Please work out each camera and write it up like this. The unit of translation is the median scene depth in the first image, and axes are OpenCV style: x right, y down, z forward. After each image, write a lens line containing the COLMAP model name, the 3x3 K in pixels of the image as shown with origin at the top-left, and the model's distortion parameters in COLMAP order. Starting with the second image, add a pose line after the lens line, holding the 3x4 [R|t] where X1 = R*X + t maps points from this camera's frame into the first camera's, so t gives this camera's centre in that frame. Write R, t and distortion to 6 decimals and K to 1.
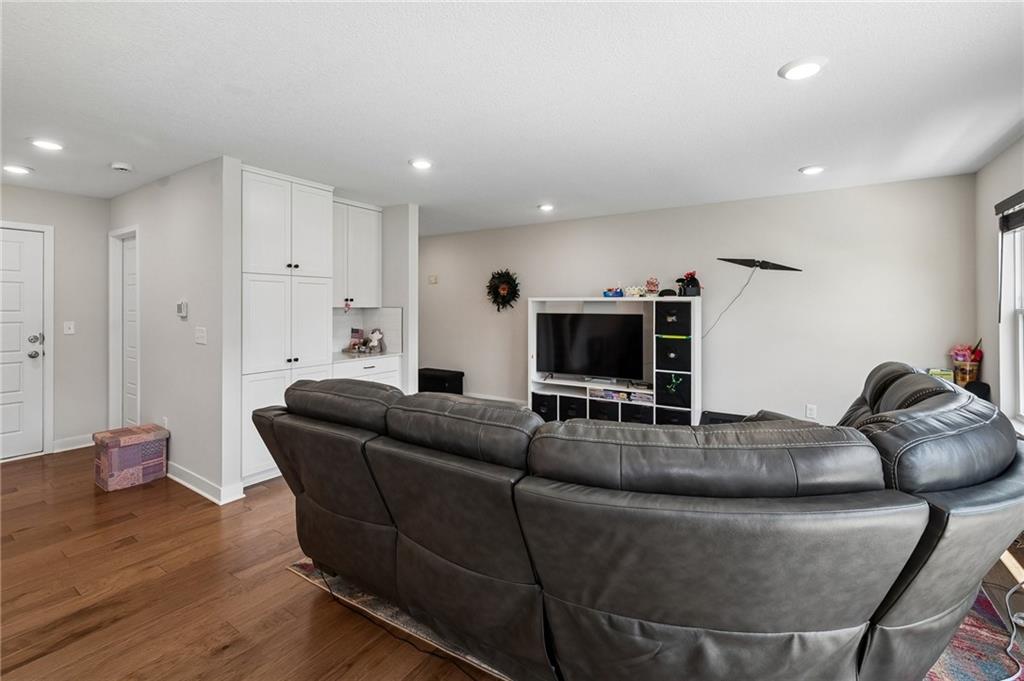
lens RADIAL K [[443.6, 0, 508.0], [0, 443.6, 304.5], [0, 0, 1]] dist [-0.001905, 0.000035]
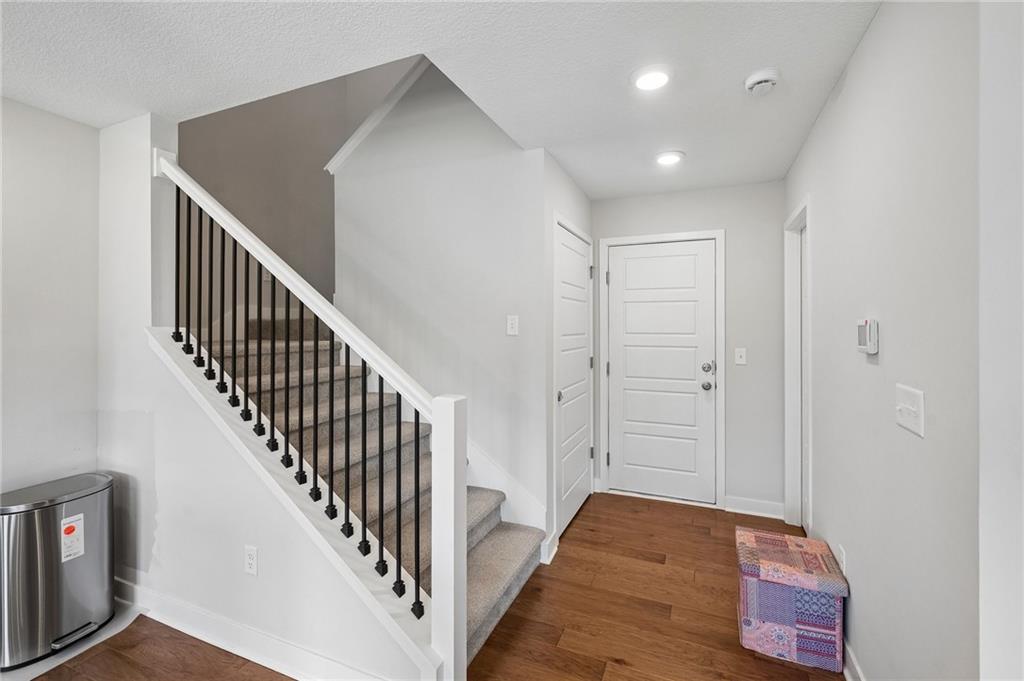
lens RADIAL K [[443.6, 0, 520.8], [0, 443.6, 325.0], [0, 0, 1]] dist [-0.001905, 0.000035]
pose [[0.199500, -0.003719, -0.979891, -0.357759], [-0.001607, 0.999990, -0.004122, 0.001625], [0.979896, 0.002397, 0.199492, 0.549895]]
